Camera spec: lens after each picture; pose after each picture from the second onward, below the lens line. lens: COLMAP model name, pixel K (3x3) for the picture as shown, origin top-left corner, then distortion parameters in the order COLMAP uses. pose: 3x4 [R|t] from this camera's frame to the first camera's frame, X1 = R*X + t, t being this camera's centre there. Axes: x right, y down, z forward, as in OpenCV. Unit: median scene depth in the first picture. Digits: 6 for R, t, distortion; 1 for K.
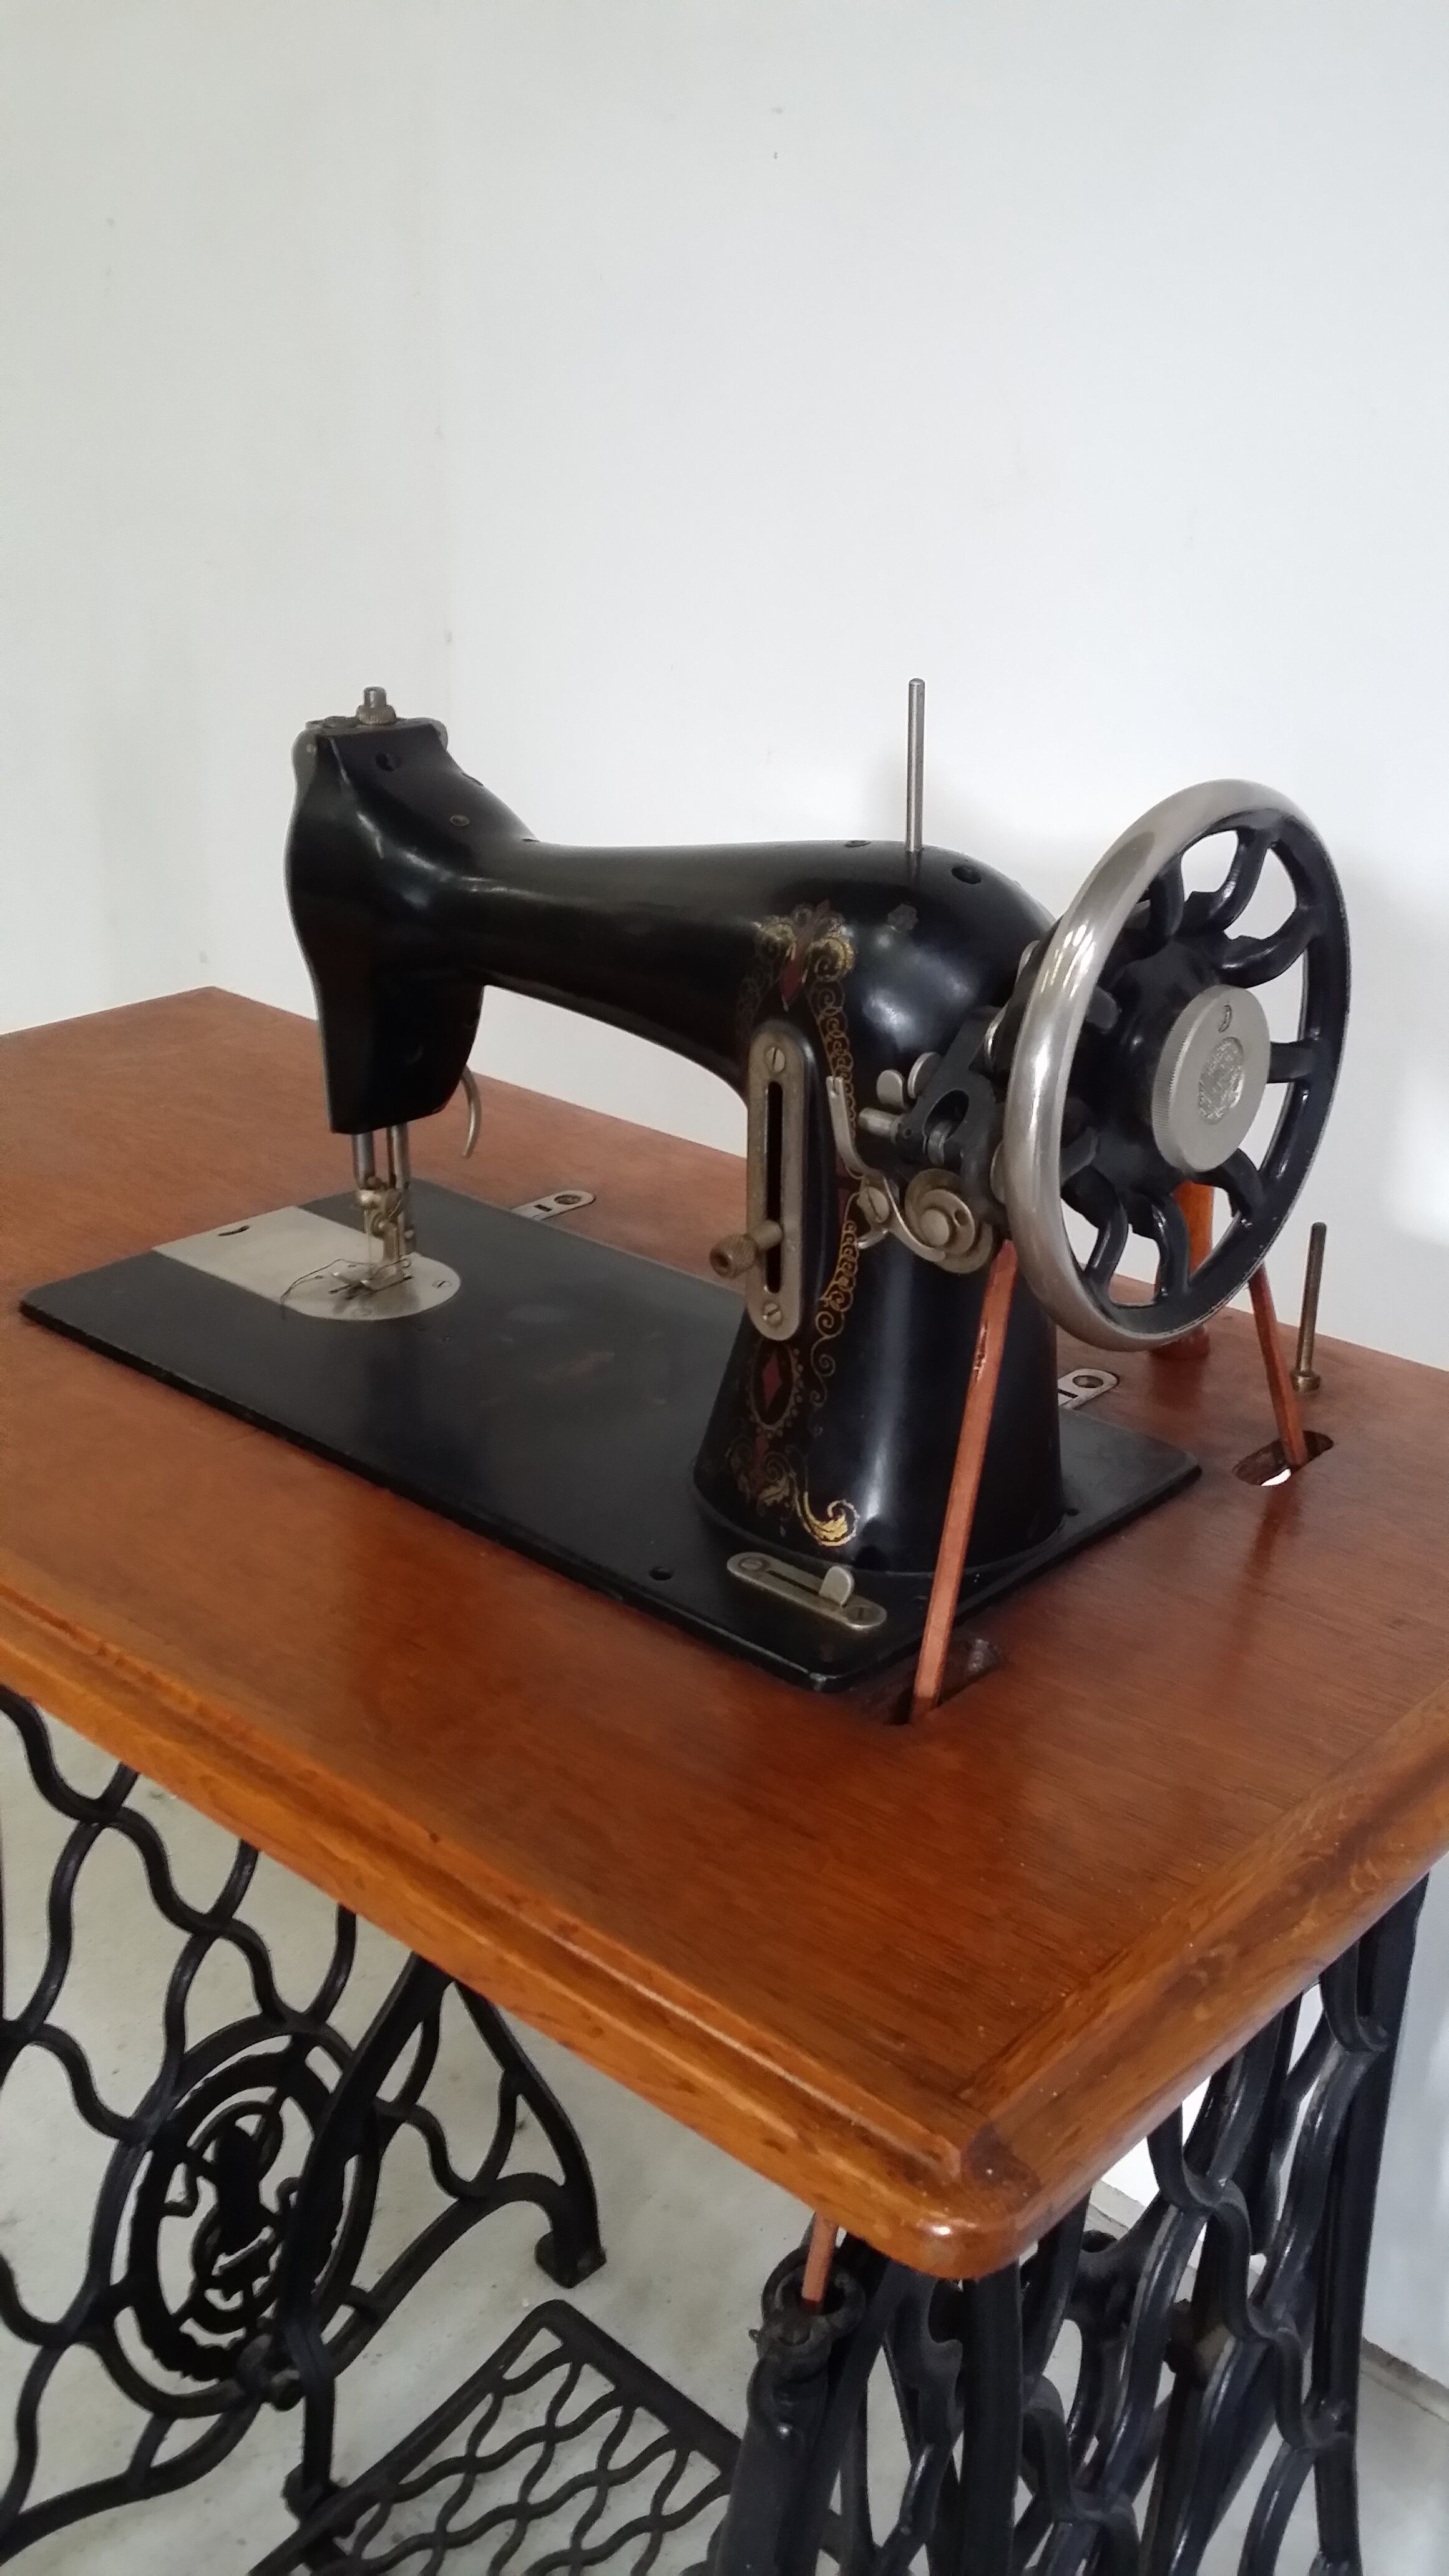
lens RADIAL K [[2297.4, 0, 766.9], [0, 2297.4, 1276.8], [0, 0, 1]] dist [0.084692, -0.195453]
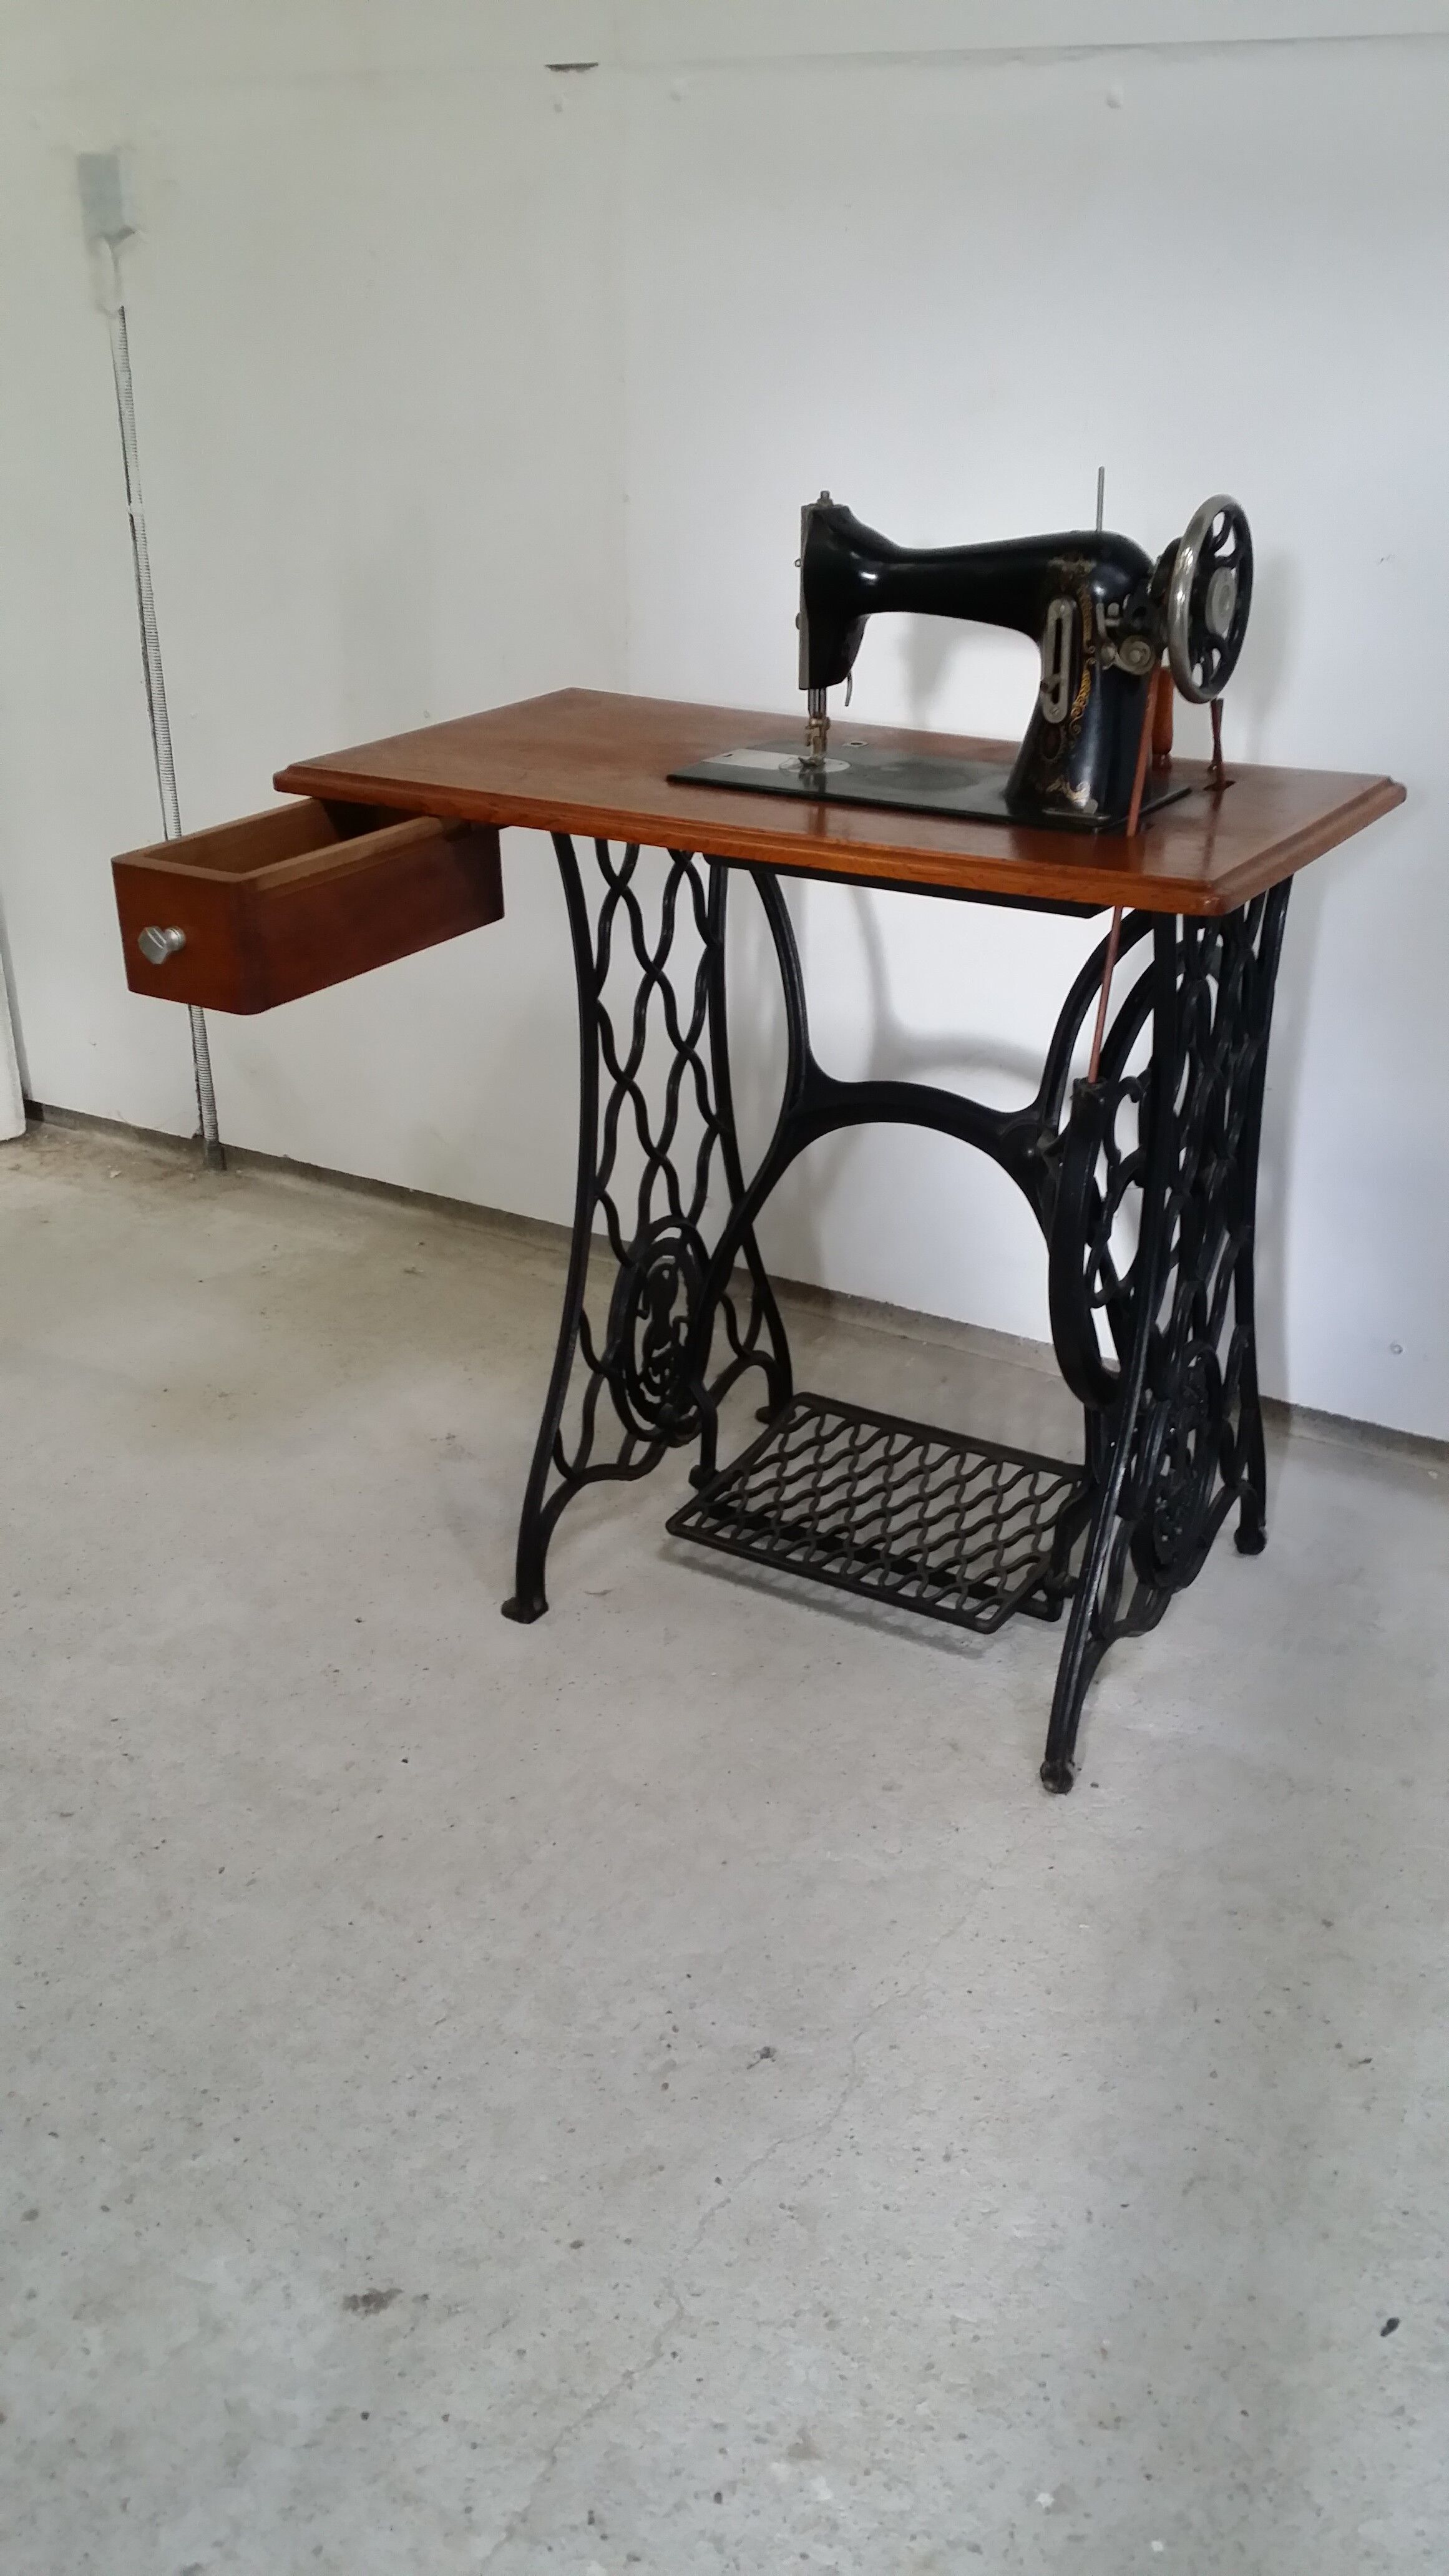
lens RADIAL K [[2247.8, 0, 784.6], [0, 2247.8, 1293.8], [0, 0, 1]] dist [0.084981, -0.201491]
pose [[0.979230, -0.091255, 0.181054, -0.525449], [0.083574, 0.995265, 0.049628, 0.331875], [-0.184725, -0.033466, 0.982220, -0.966034]]
